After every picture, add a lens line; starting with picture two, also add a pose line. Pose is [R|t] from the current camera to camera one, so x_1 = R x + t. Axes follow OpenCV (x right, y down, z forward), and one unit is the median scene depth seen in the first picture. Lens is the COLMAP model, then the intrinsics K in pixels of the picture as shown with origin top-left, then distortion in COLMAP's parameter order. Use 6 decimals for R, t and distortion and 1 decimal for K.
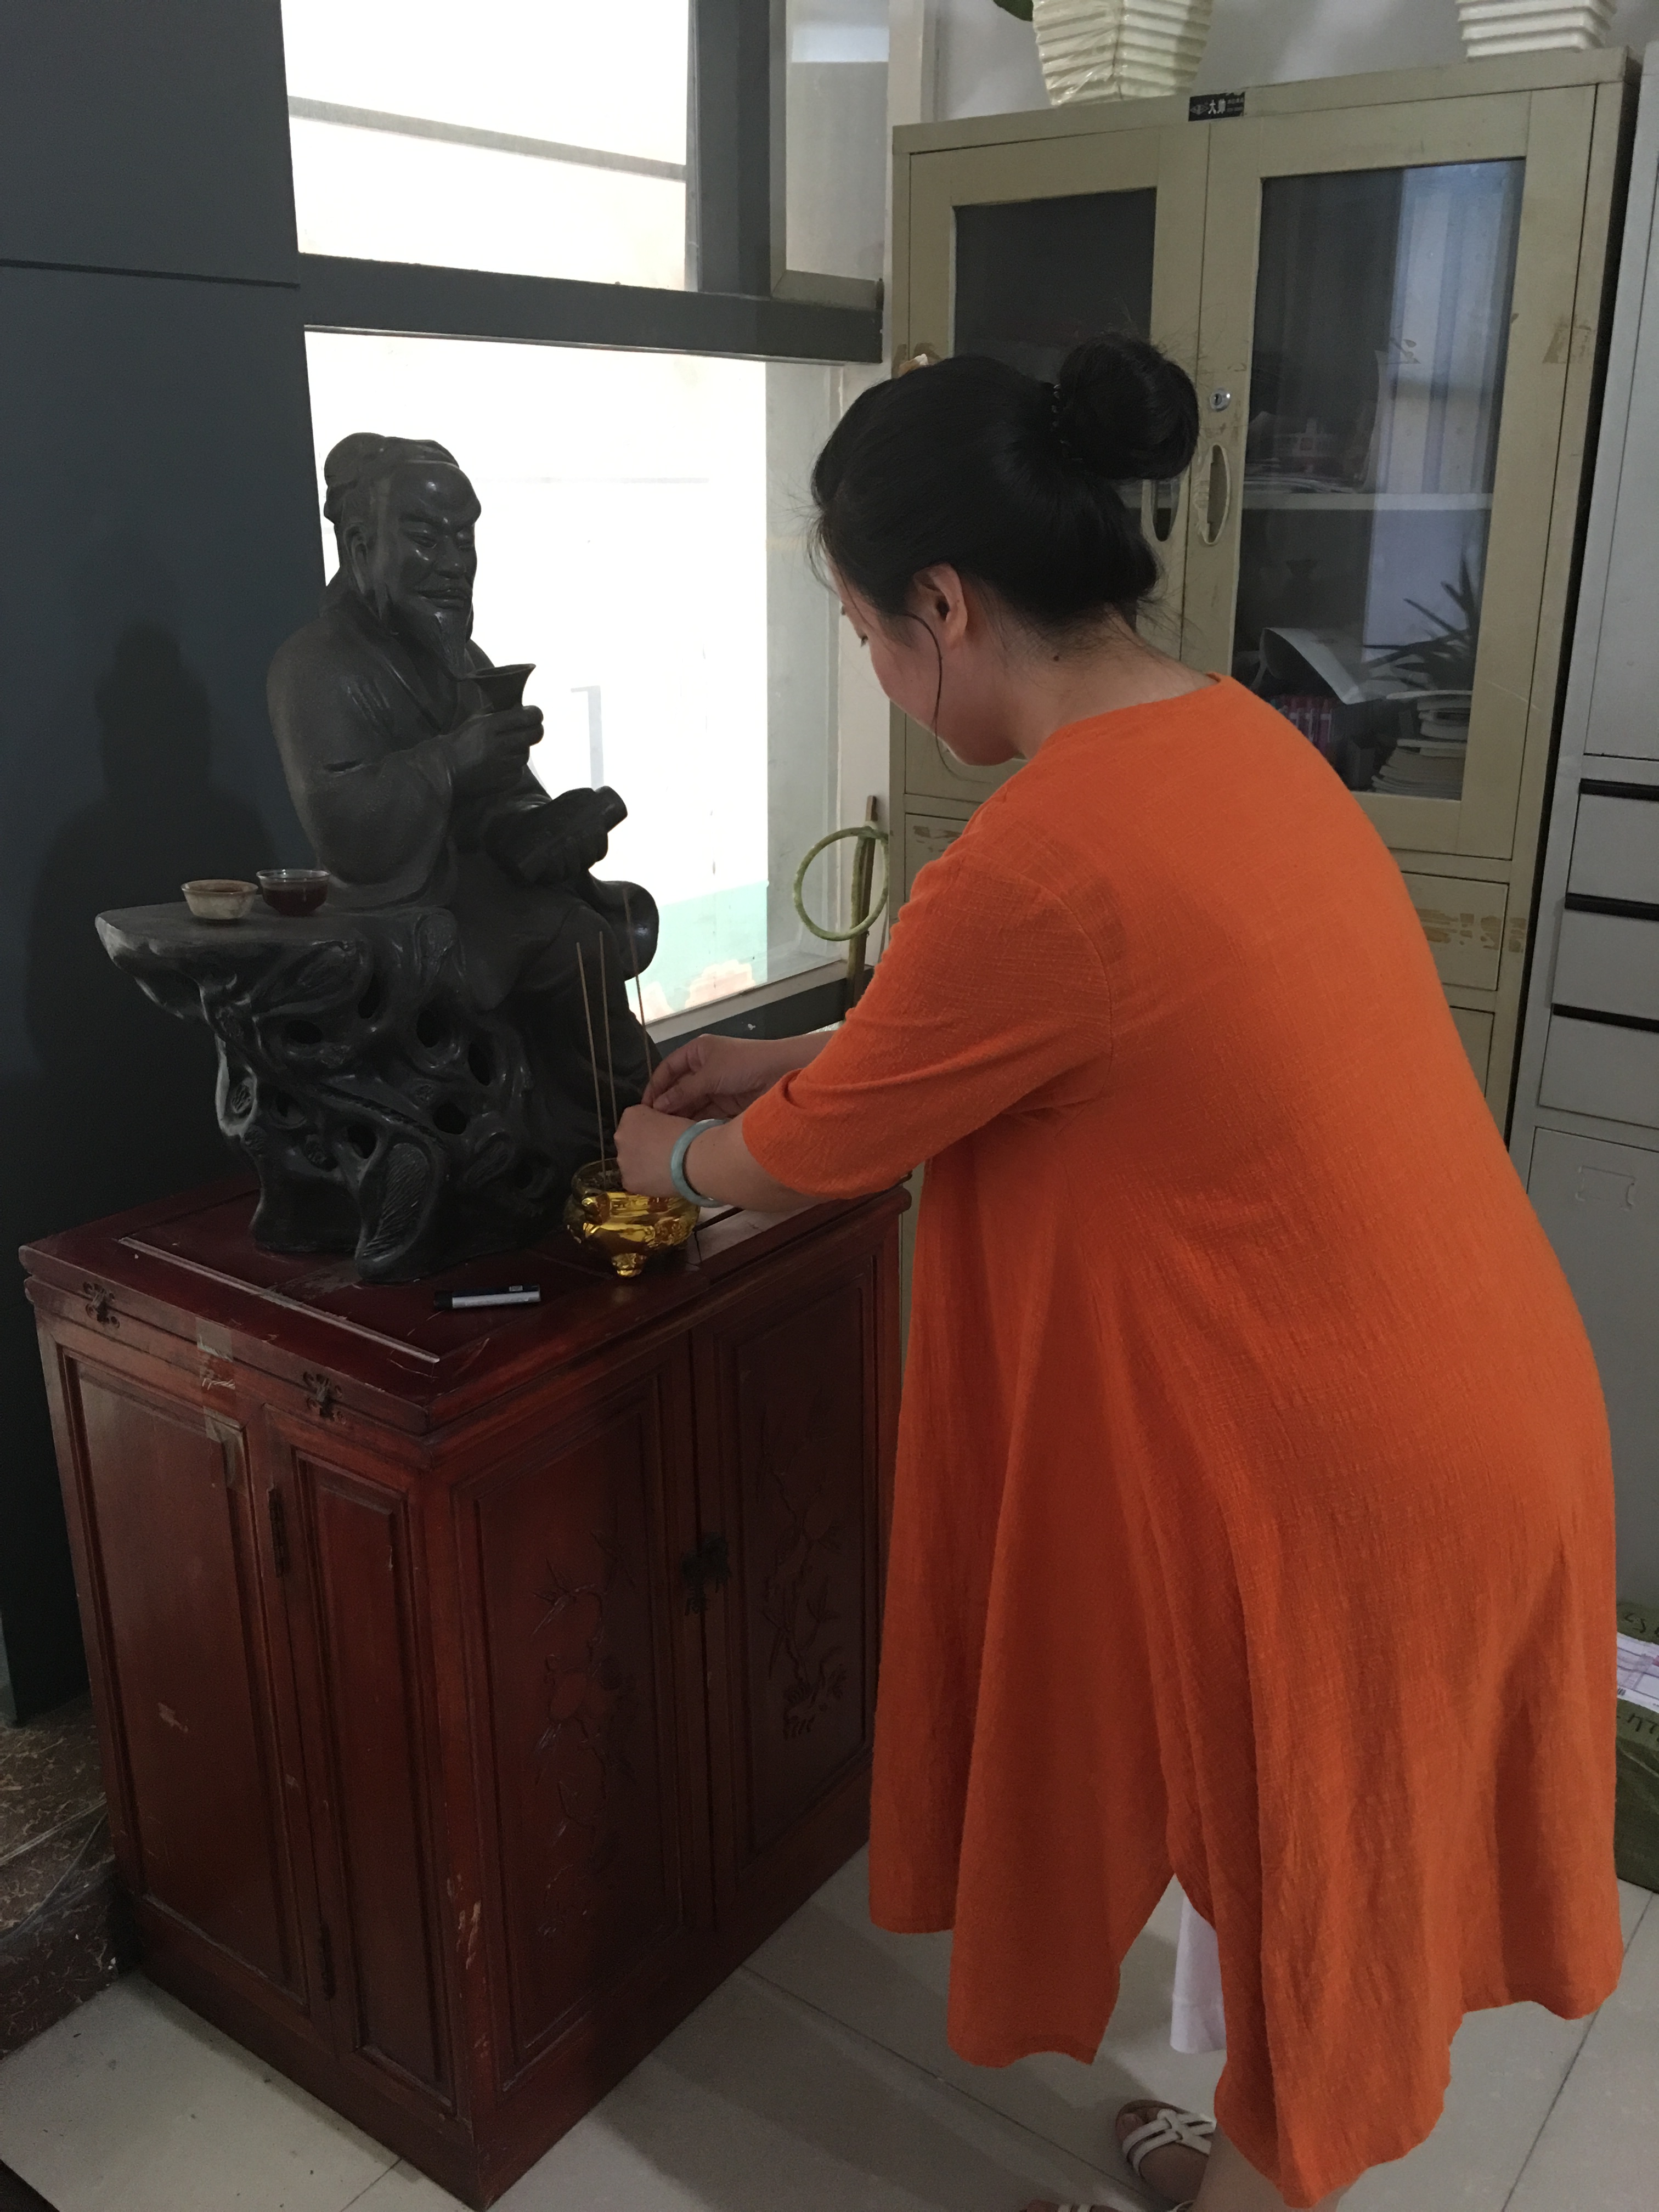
lens RADIAL K [[1958.6, 0, 828.5], [0, 1958.6, 1111.2], [0, 0, 1]] dist [0.073978, -0.138634]
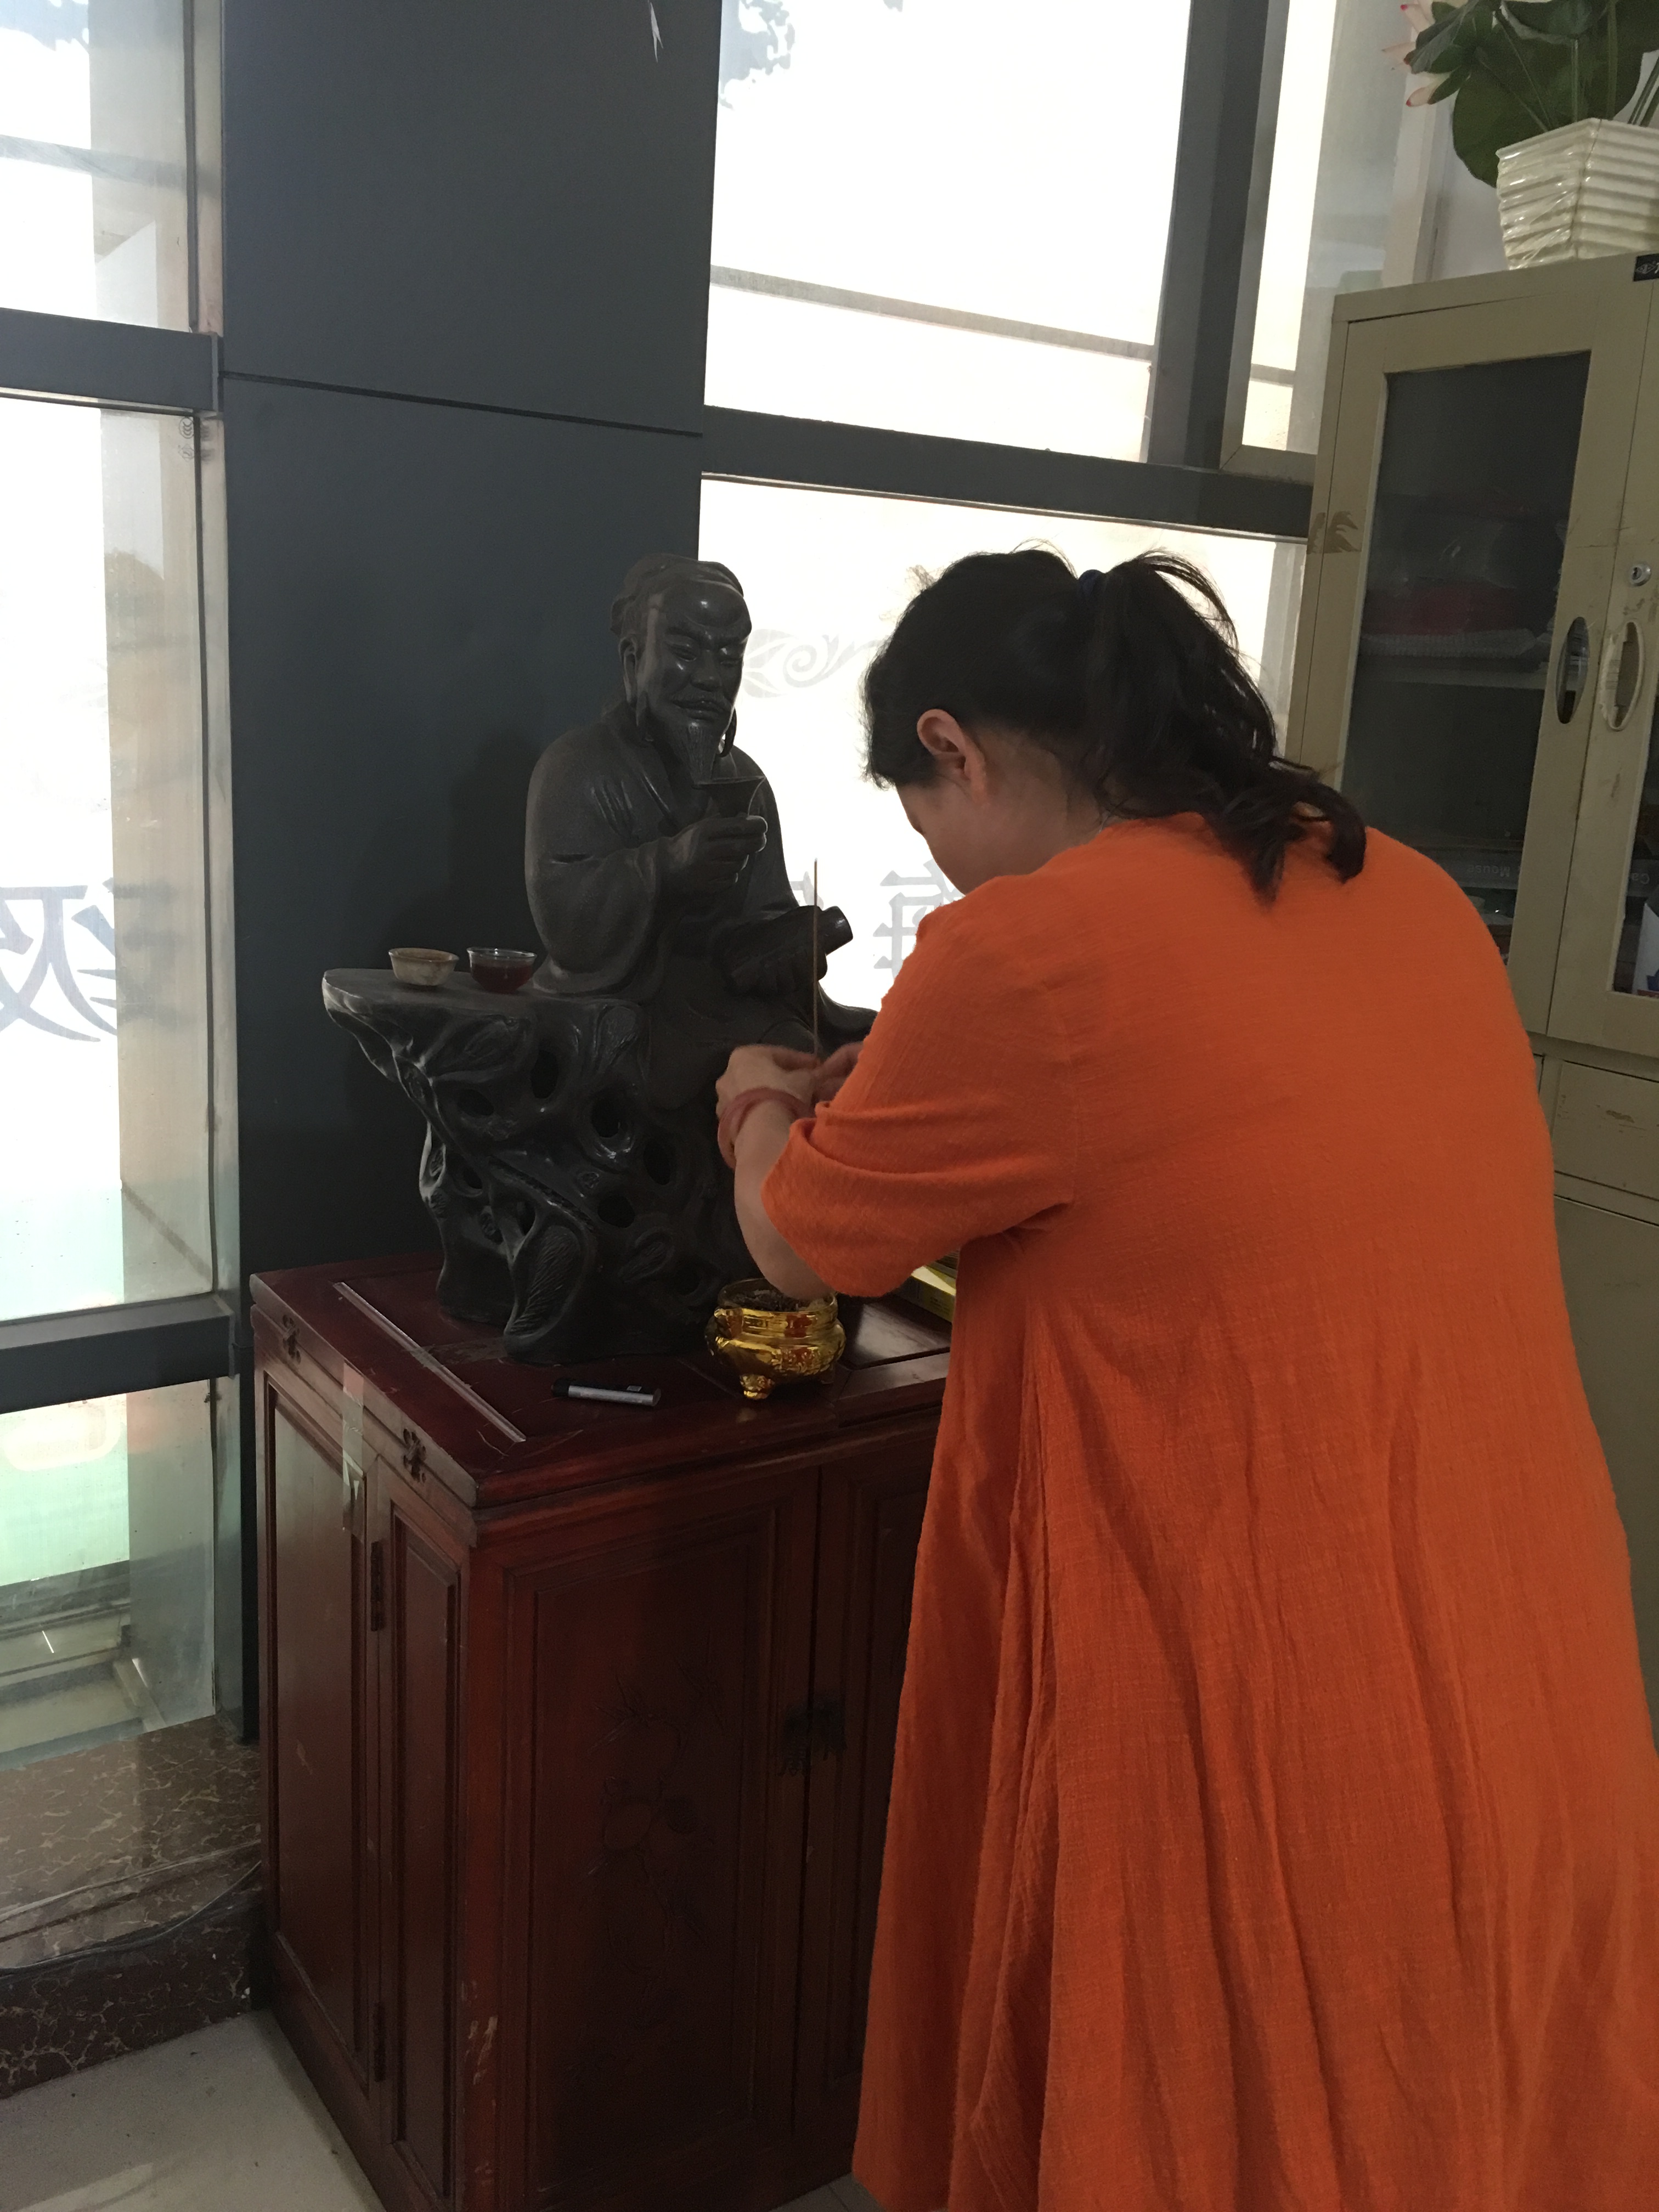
lens RADIAL K [[1948.7, 0, 814.4], [0, 1948.7, 1100.5], [0, 0, 1]] dist [0.066540, -0.119439]
pose [[0.937244, 0.126196, -0.325036, 0.218497], [-0.159846, 0.983985, -0.078883, 0.010722], [0.309876, 0.125888, 0.942406, 0.085255]]
